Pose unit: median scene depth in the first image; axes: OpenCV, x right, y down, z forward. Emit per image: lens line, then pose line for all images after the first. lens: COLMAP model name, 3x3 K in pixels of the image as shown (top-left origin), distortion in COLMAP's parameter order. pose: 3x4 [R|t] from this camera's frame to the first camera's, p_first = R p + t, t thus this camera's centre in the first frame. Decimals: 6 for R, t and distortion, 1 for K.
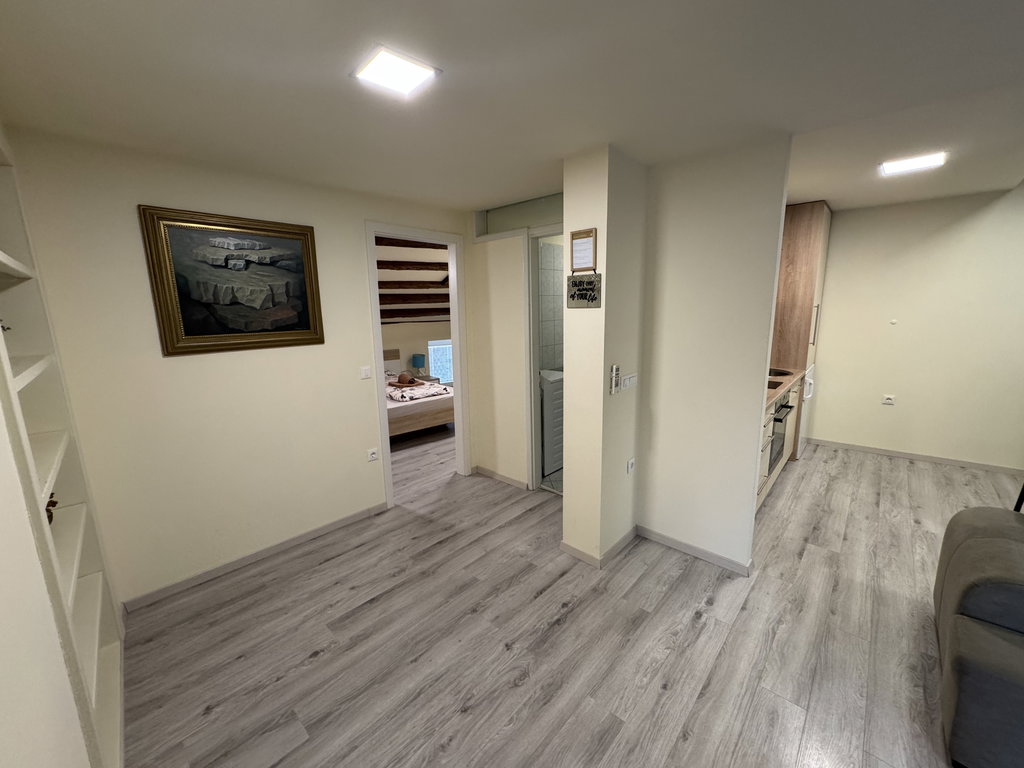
lens RADIAL K [[407.1, 0, 512.0], [0, 407.1, 384.0], [0, 0, 1]] dist [-0.002170, 0.000697]
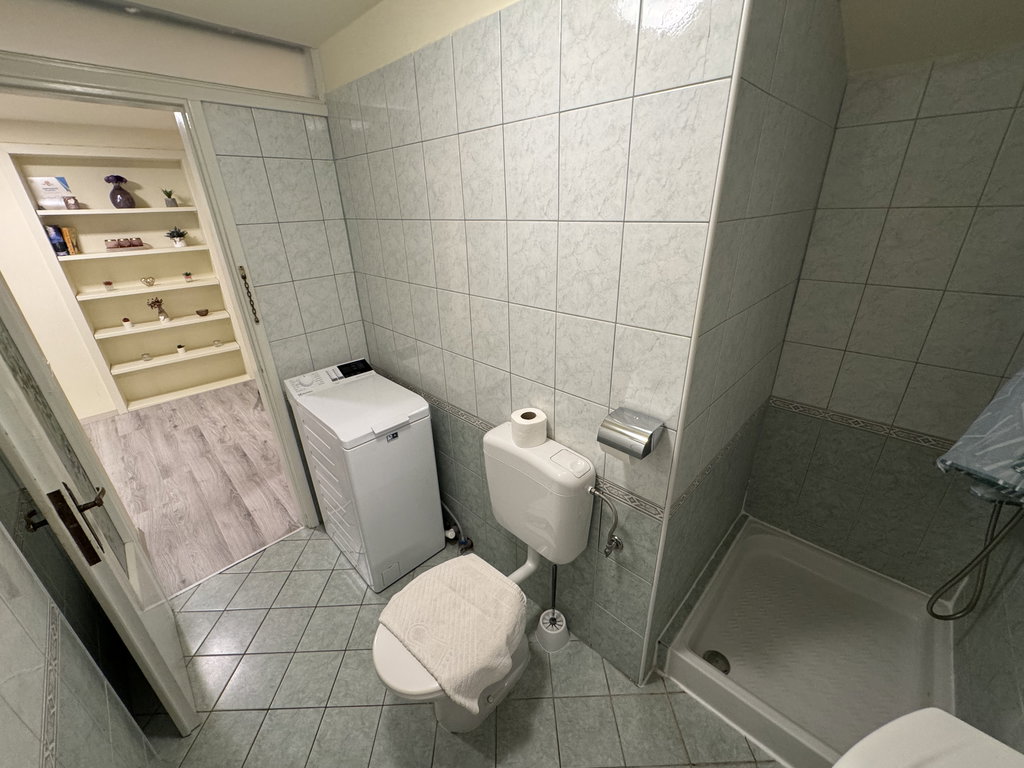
lens RADIAL K [[407.1, 0, 512.0], [0, 407.1, 384.0], [0, 0, 1]] dist [-0.002170, 0.000697]
pose [[-0.039967, 0.429175, -0.902337, 0.866500], [-0.164495, 0.887911, 0.429599, -0.467224], [0.985568, 0.165600, 0.035110, 1.980619]]
